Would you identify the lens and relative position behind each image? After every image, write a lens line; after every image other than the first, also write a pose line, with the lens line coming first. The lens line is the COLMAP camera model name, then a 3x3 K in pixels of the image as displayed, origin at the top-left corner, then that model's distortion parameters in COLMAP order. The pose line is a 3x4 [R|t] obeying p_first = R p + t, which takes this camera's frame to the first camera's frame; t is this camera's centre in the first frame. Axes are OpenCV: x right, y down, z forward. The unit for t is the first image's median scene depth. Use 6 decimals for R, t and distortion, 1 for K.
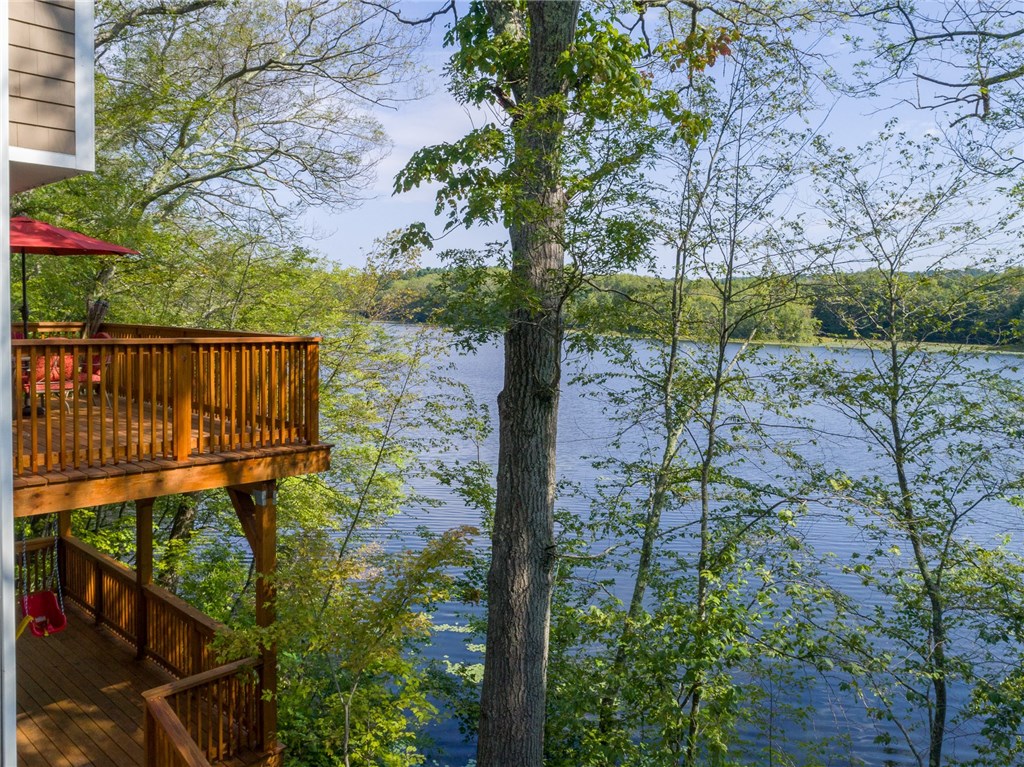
lens RADIAL K [[819.5, 0, 512.0], [0, 819.5, 383.5], [0, 0, 1]] dist [-0.007483, 0.002562]
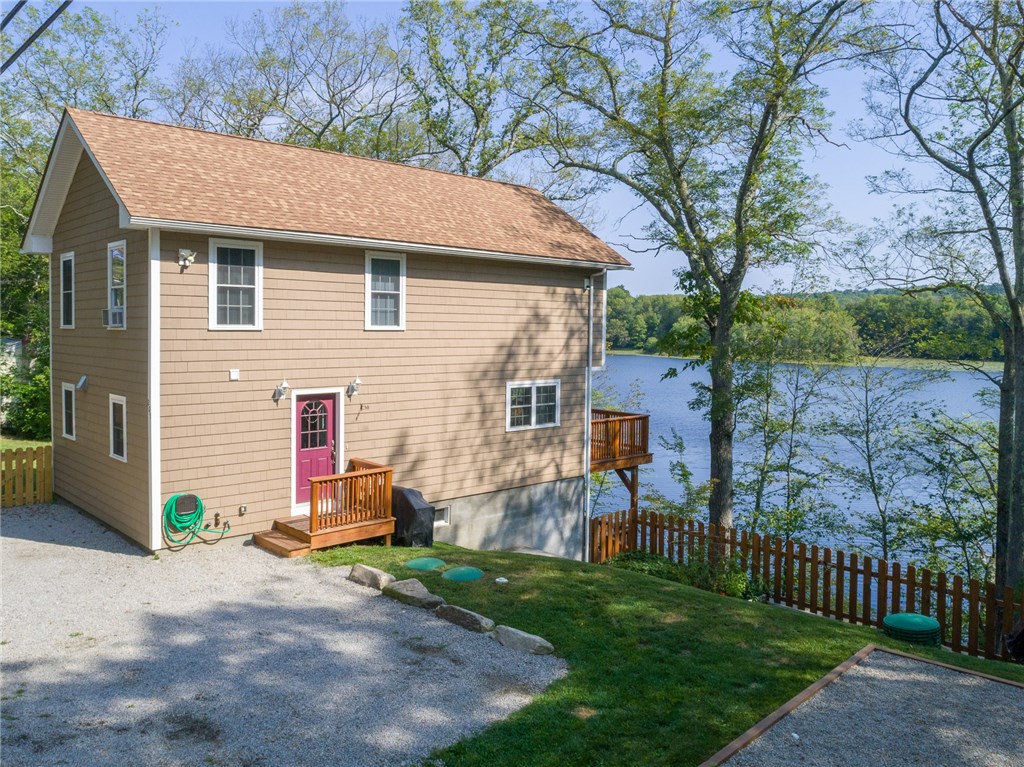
lens RADIAL K [[819.5, 0, 512.0], [0, 819.5, 383.5], [0, 0, 1]] dist [-0.007483, 0.002562]
pose [[0.998708, -0.005639, -0.050496, -0.390595], [0.004627, 0.999787, -0.020135, -0.076713], [0.050598, 0.019876, 0.998521, -1.267124]]
